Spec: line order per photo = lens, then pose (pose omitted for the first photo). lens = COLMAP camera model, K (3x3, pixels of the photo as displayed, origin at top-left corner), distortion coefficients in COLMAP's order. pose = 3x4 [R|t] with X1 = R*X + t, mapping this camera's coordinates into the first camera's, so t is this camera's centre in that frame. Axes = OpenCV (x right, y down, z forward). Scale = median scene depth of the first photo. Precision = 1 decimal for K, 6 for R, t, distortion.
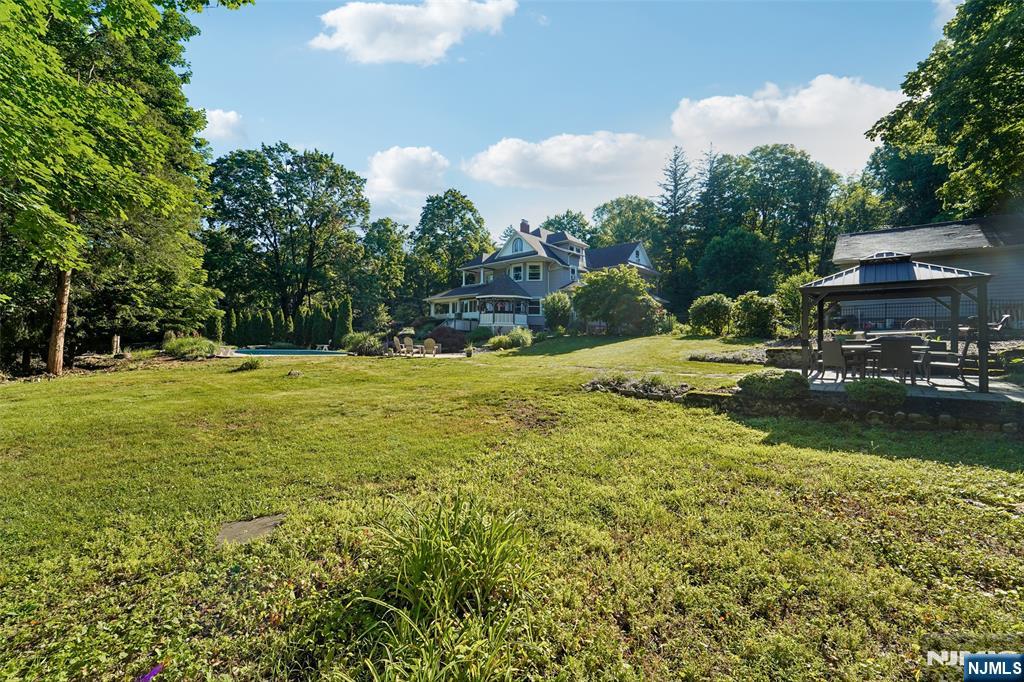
lens RADIAL K [[427.3, 0, 511.7], [0, 427.3, 338.8], [0, 0, 1]] dist [0.001499, -0.000361]
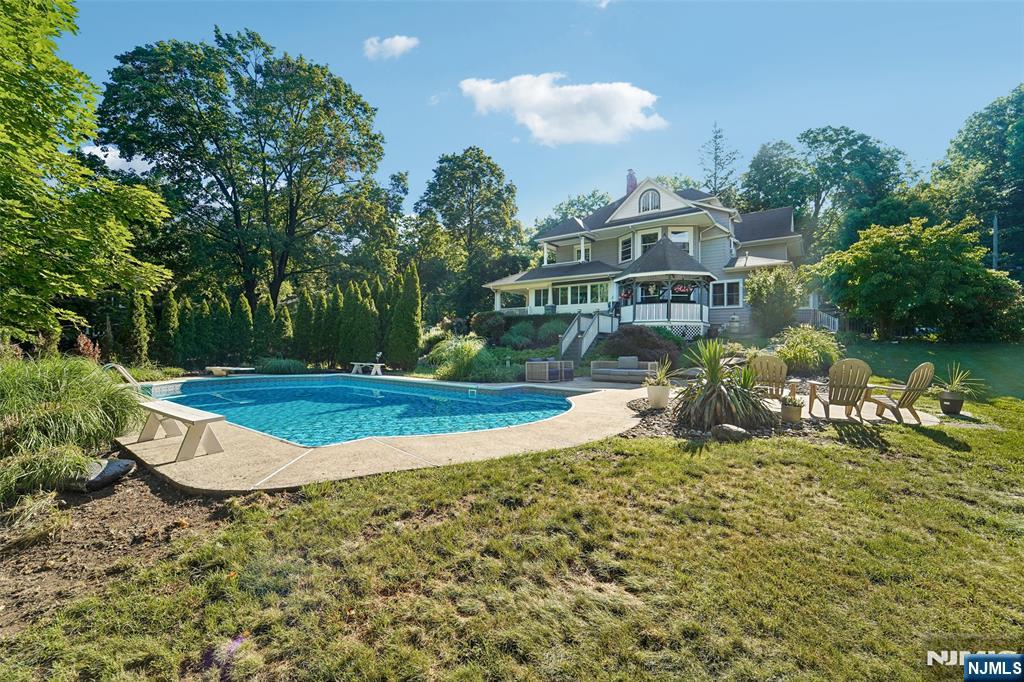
lens RADIAL K [[427.3, 0, 513.3], [0, 427.3, 337.3], [0, 0, 1]] dist [0.001499, -0.000361]
pose [[0.992167, -0.003709, 0.124863, -0.233207], [0.004517, 0.999971, -0.006186, -0.008456], [-0.124837, 0.006702, 0.992155, 0.334554]]
